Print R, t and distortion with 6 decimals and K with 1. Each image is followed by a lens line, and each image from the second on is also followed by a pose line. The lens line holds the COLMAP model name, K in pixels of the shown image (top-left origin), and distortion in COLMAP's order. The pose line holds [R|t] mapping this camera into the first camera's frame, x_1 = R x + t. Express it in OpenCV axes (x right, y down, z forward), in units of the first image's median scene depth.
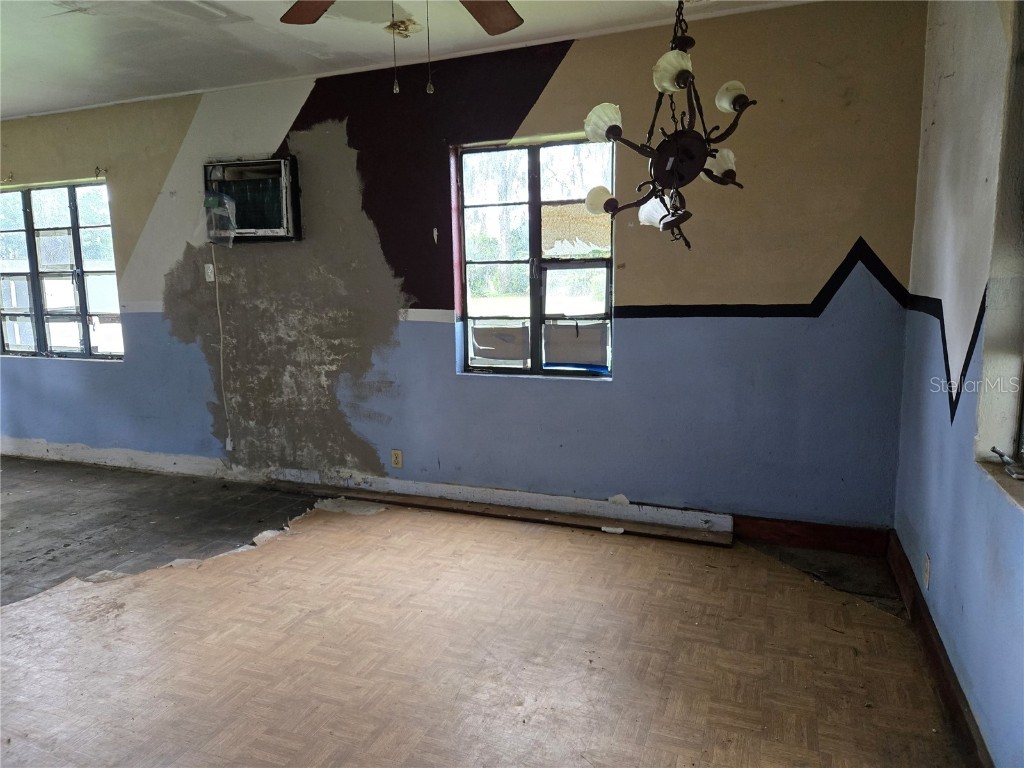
lens RADIAL K [[698.1, 0, 512.0], [0, 698.1, 373.6], [0, 0, 1]] dist [0.045296, -0.037785]
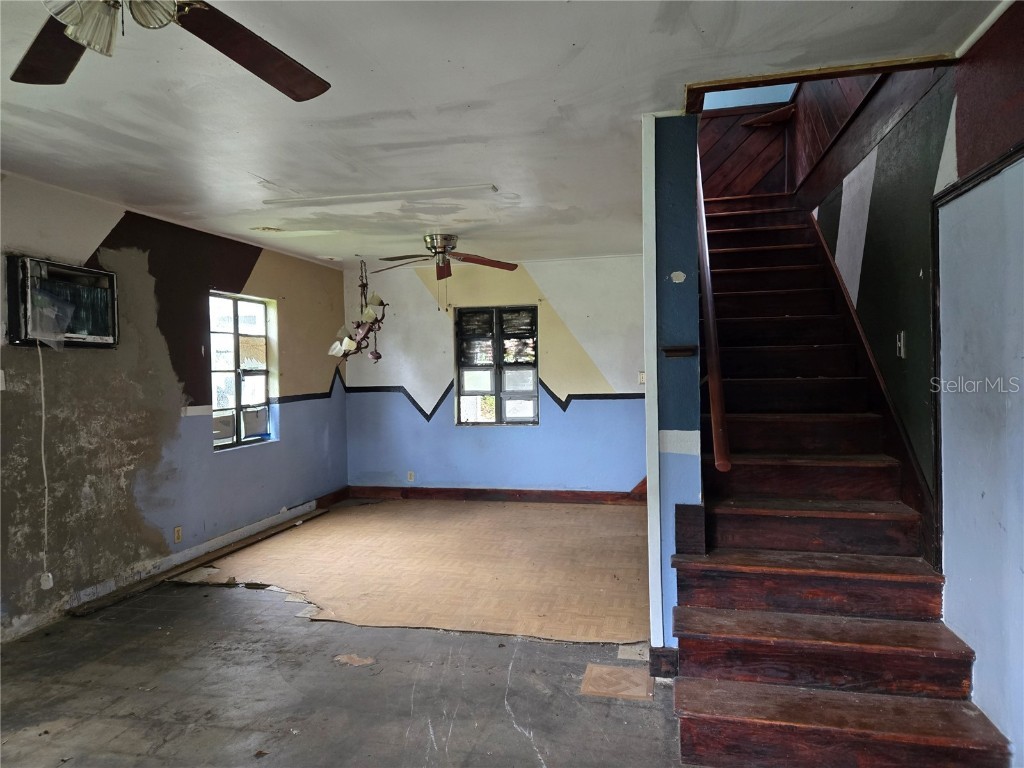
lens RADIAL K [[698.1, 0, 512.0], [0, 698.1, 373.6], [0, 0, 1]] dist [0.045296, -0.037785]
pose [[-0.157154, 0.016276, 0.987440, -1.481816], [0.171505, 0.985121, 0.011058, -0.064533], [-0.972568, 0.171089, -0.157607, 0.613855]]
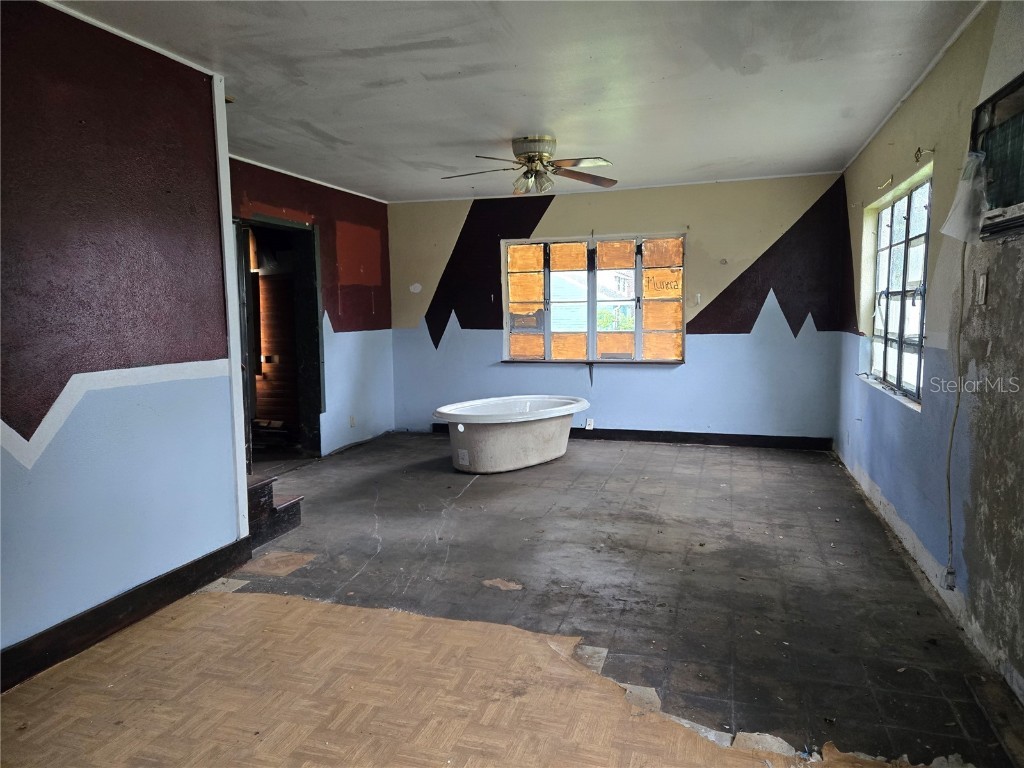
lens RADIAL K [[698.1, 0, 512.0], [0, 698.1, 373.6], [0, 0, 1]] dist [0.045296, -0.037785]
pose [[0.077507, 0.114712, -0.990371, 0.157105], [-0.139220, 0.984871, 0.103179, -0.089127], [0.987224, 0.129882, 0.092305, 0.624322]]
